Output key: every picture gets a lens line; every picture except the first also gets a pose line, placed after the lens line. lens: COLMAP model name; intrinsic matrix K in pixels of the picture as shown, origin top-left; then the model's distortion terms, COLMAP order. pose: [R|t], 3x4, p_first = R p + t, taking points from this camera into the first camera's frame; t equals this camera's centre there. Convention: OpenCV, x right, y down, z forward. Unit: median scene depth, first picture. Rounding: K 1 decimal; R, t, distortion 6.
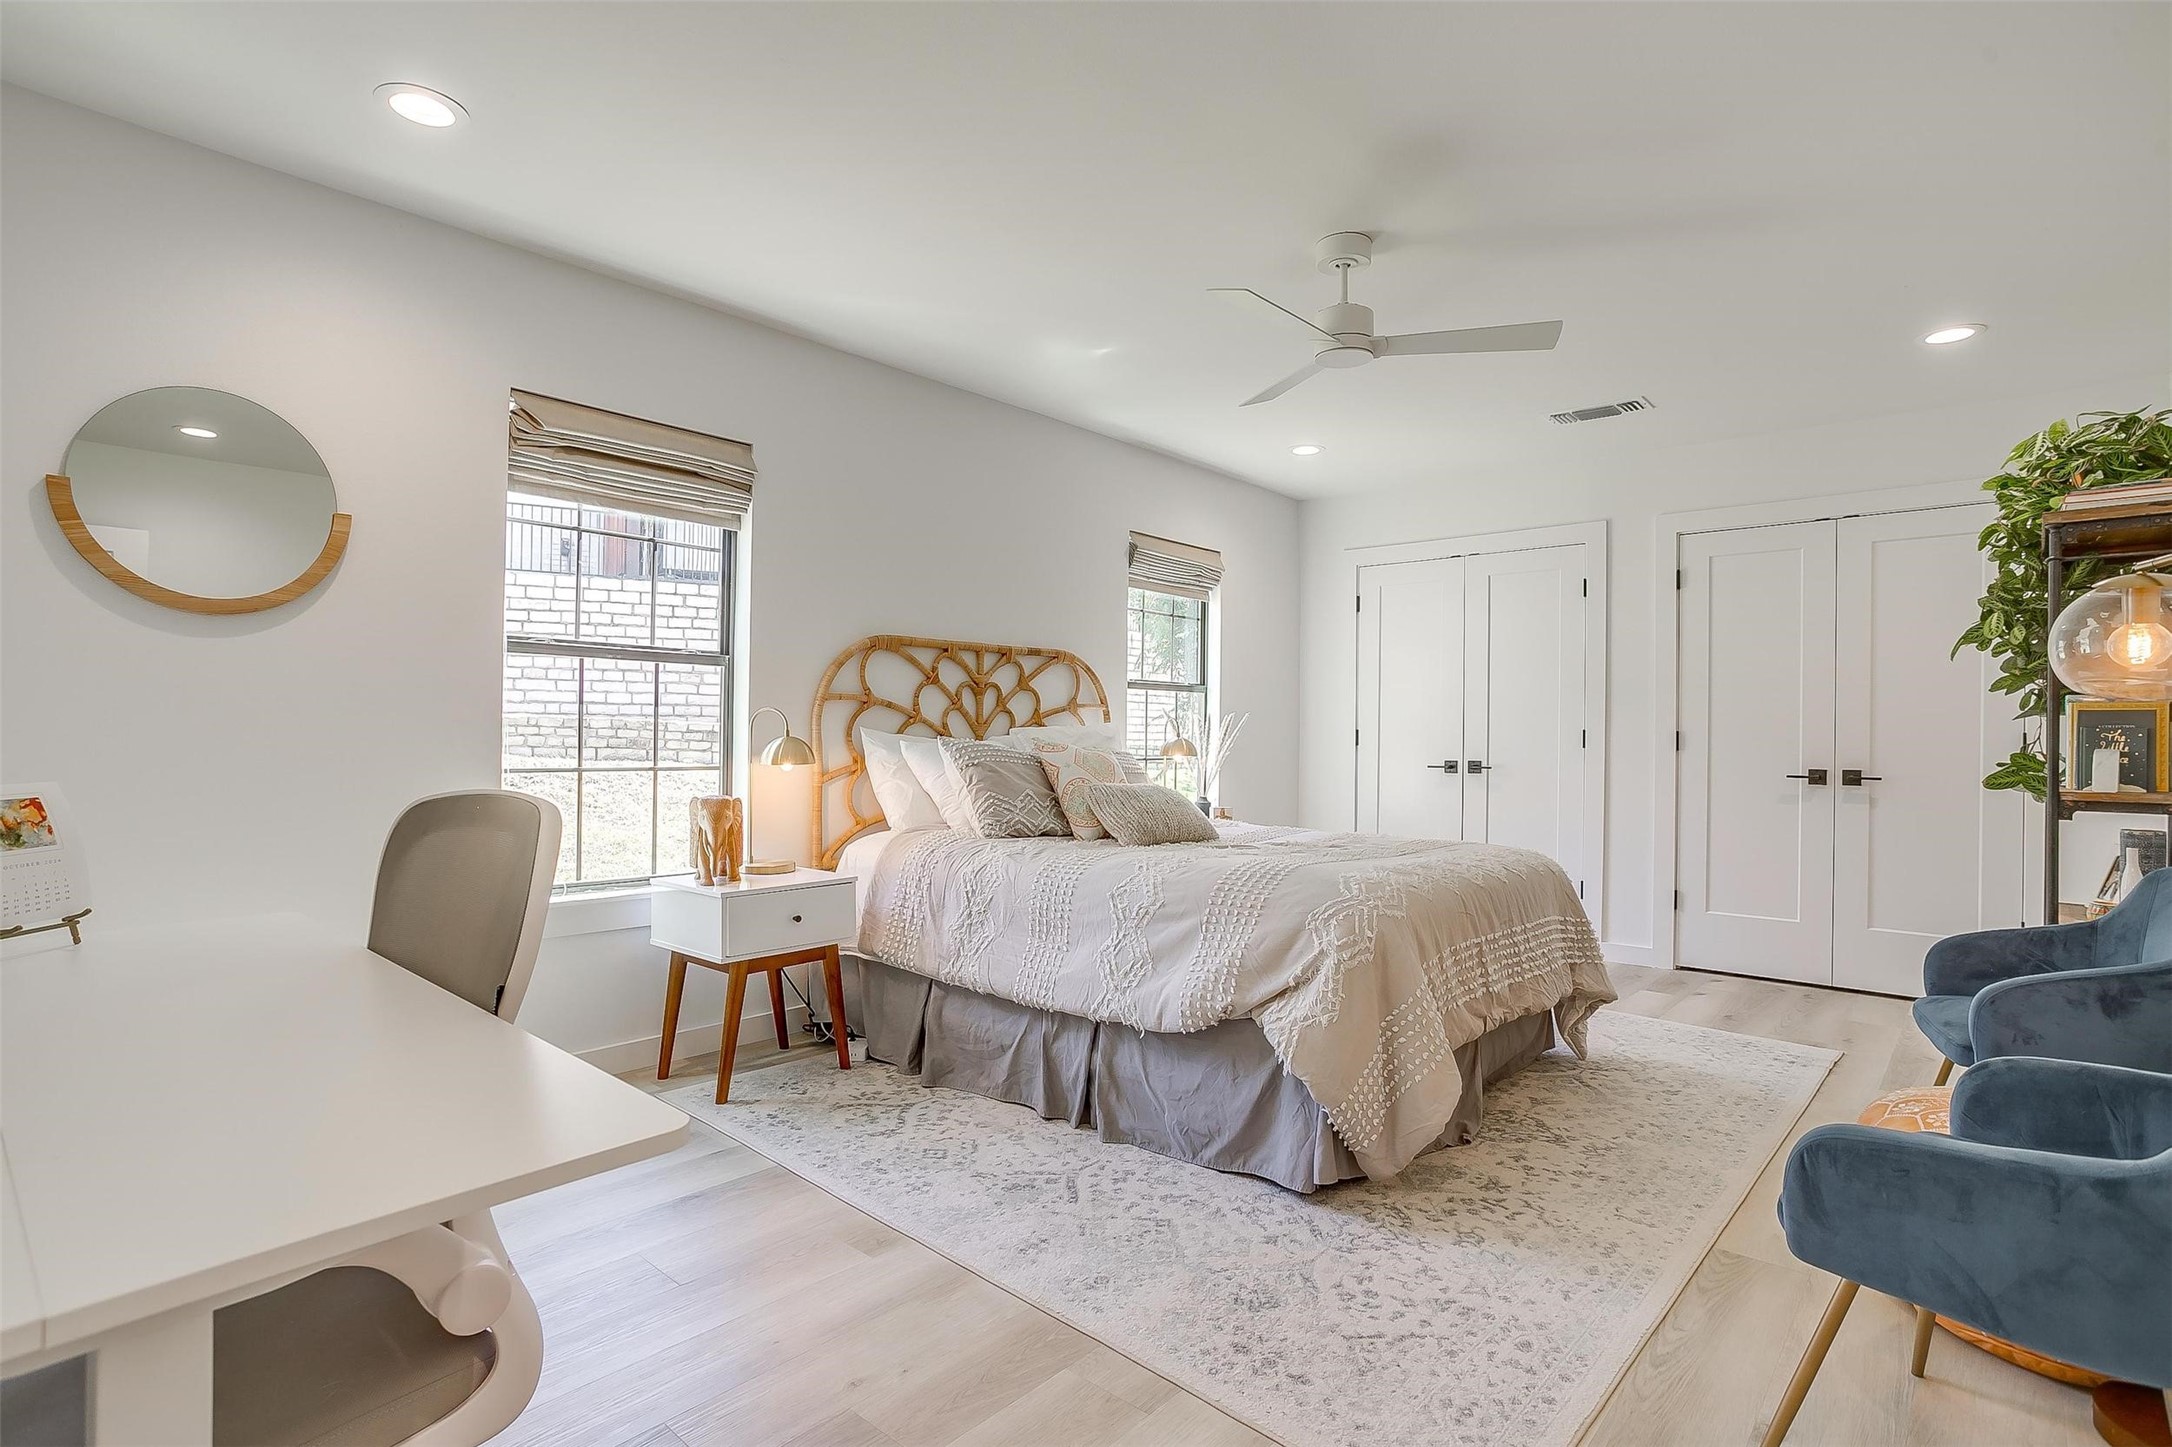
lens RADIAL K [[1058.2, 0, 1076.0], [0, 1058.2, 723.1], [0, 0, 1]] dist [-0.006640, 0.000365]
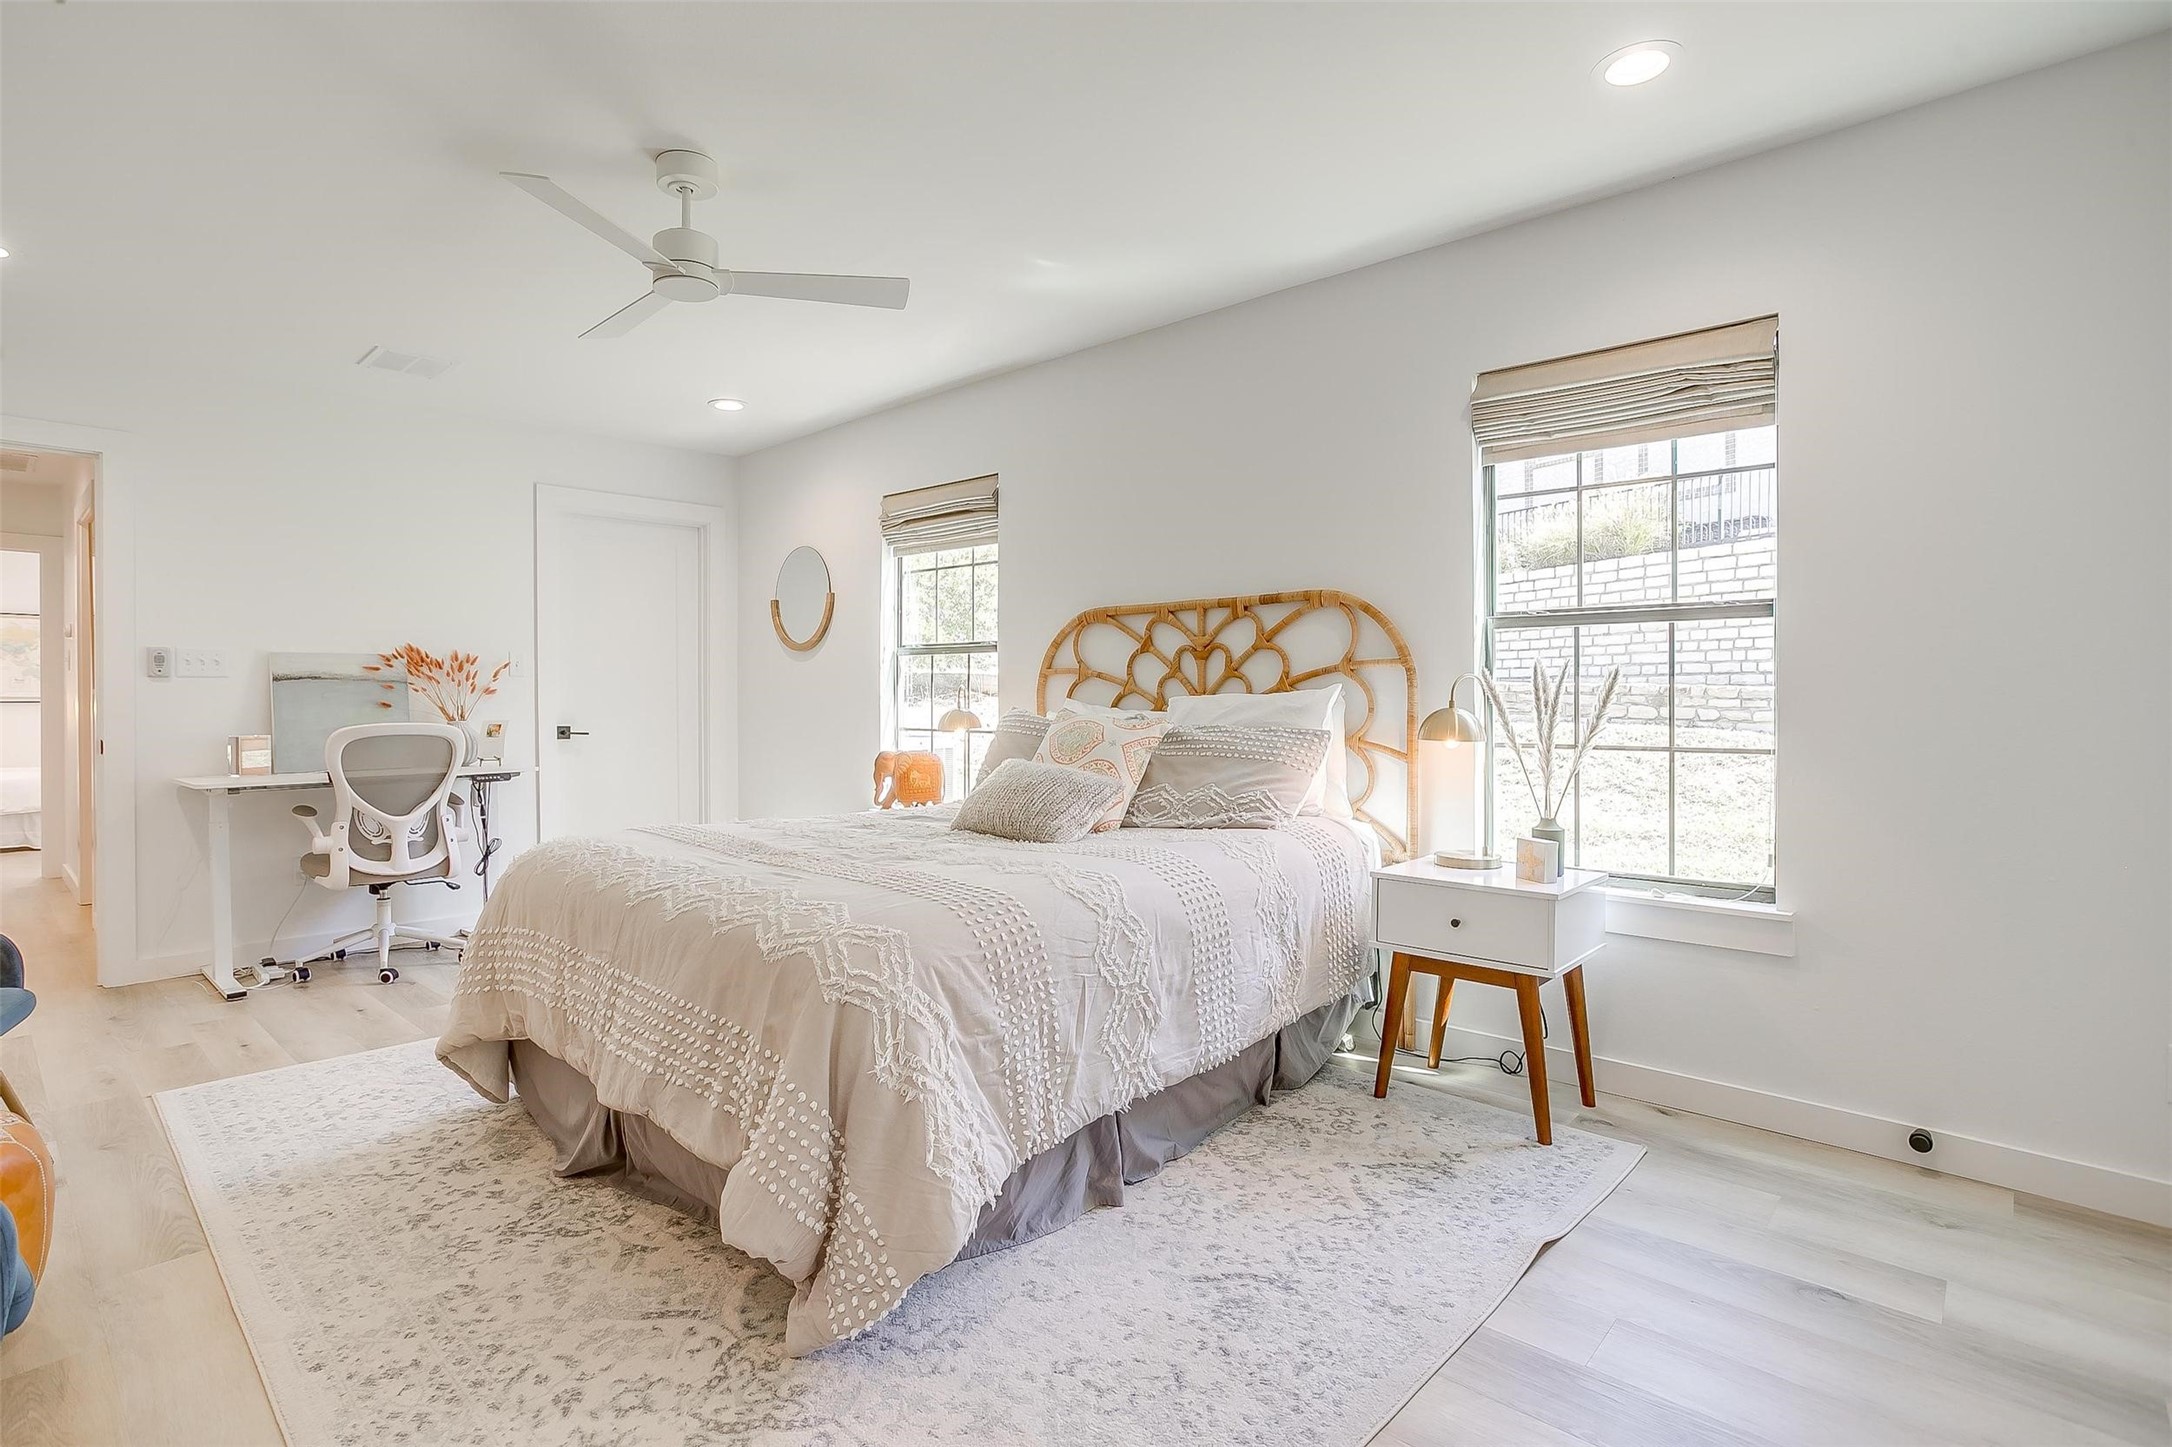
lens RADIAL K [[1058.2, 0, 1076.3], [0, 1058.2, 718.2], [0, 0, 1]] dist [-0.006640, 0.000365]
pose [[-0.019259, 0.010876, -0.999755, 0.794333], [0.007758, 0.999912, 0.010728, 0.011370], [0.999784, -0.007549, -0.019342, 0.936863]]
